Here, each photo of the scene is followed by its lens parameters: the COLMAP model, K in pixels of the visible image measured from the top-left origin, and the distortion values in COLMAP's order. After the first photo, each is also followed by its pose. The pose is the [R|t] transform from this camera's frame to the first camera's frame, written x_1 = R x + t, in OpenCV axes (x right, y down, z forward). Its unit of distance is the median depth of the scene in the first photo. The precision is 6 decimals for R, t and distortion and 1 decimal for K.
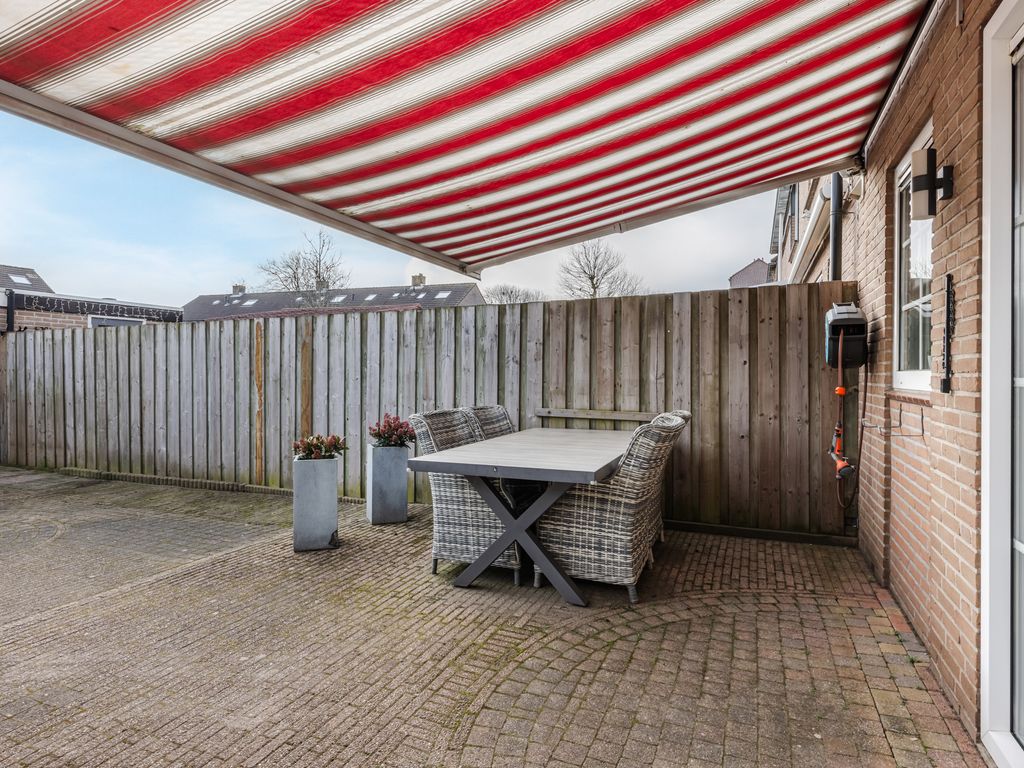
lens RADIAL K [[563.6, 0, 500.3], [0, 563.6, 370.1], [0, 0, 1]] dist [0.001102, 0.000951]
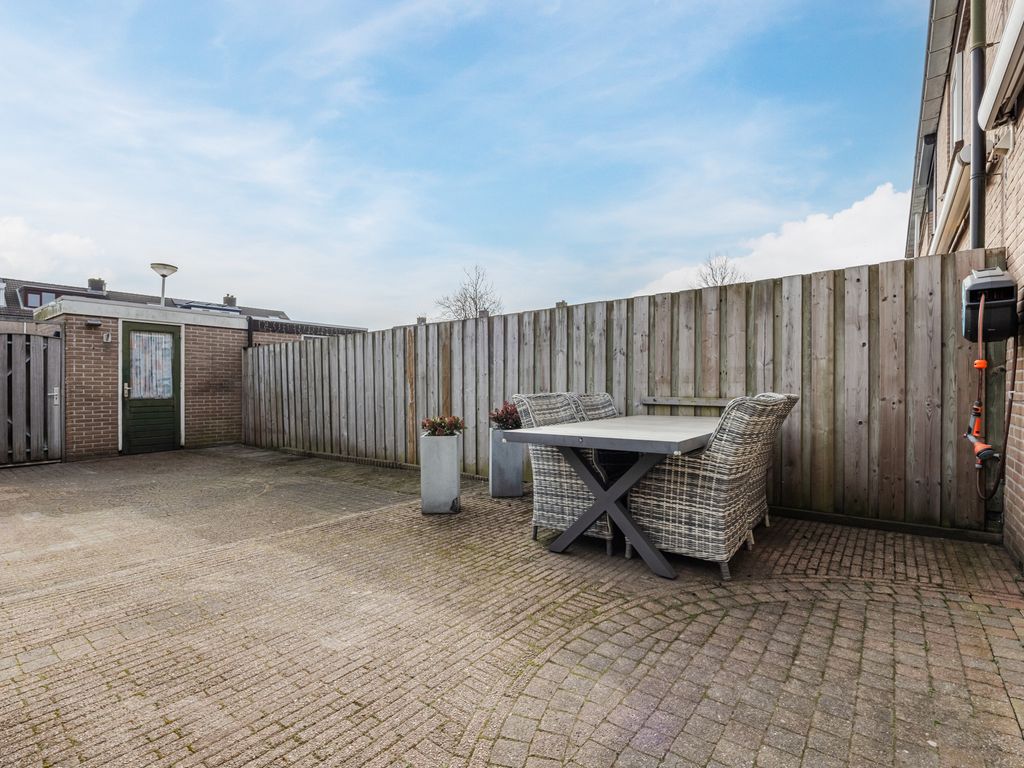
lens RADIAL K [[480.1, 0, 512.3], [0, 480.1, 391.4], [0, 0, 1]] dist [-0.016357, 0.001167]
pose [[0.969493, -0.002098, -0.245110, 0.060331], [0.006488, 0.999833, 0.017103, 0.050813], [0.245034, -0.018171, 0.969344, 0.082959]]
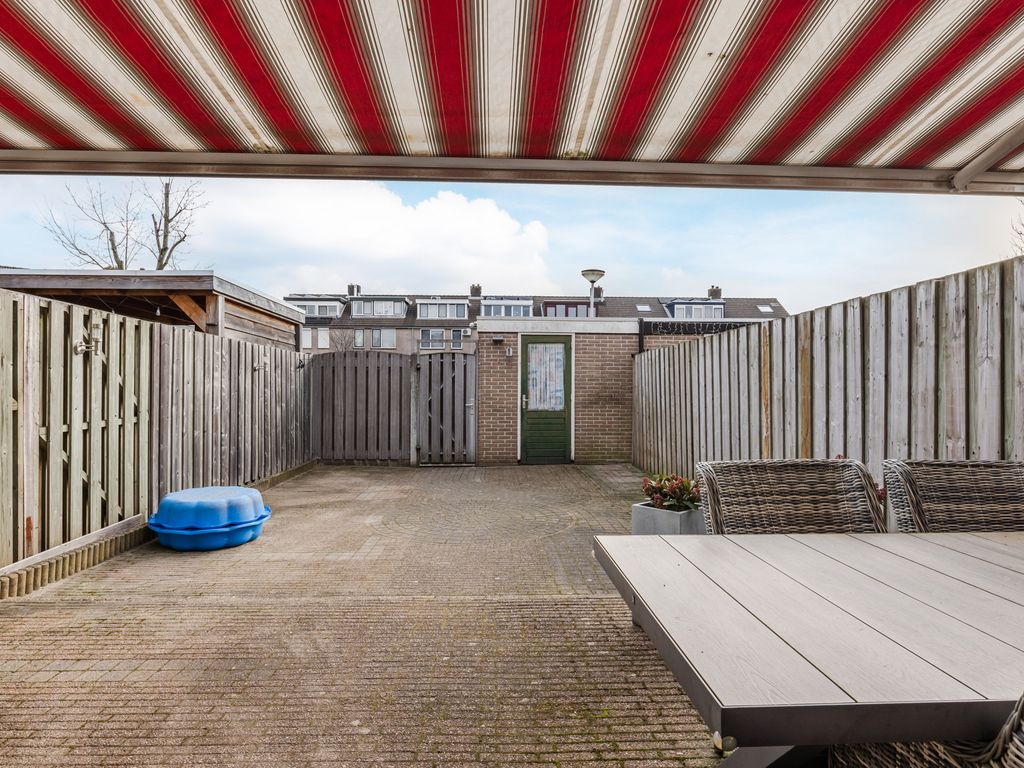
lens RADIAL K [[586.1, 0, 514.3], [0, 586.1, 388.1], [0, 0, 1]] dist [-0.012068, 0.000171]
pose [[0.442064, 0.000842, -0.896983, 0.267866], [0.001844, 0.999997, 0.001847, 0.001538], [0.896982, -0.002471, 0.442061, 0.496976]]
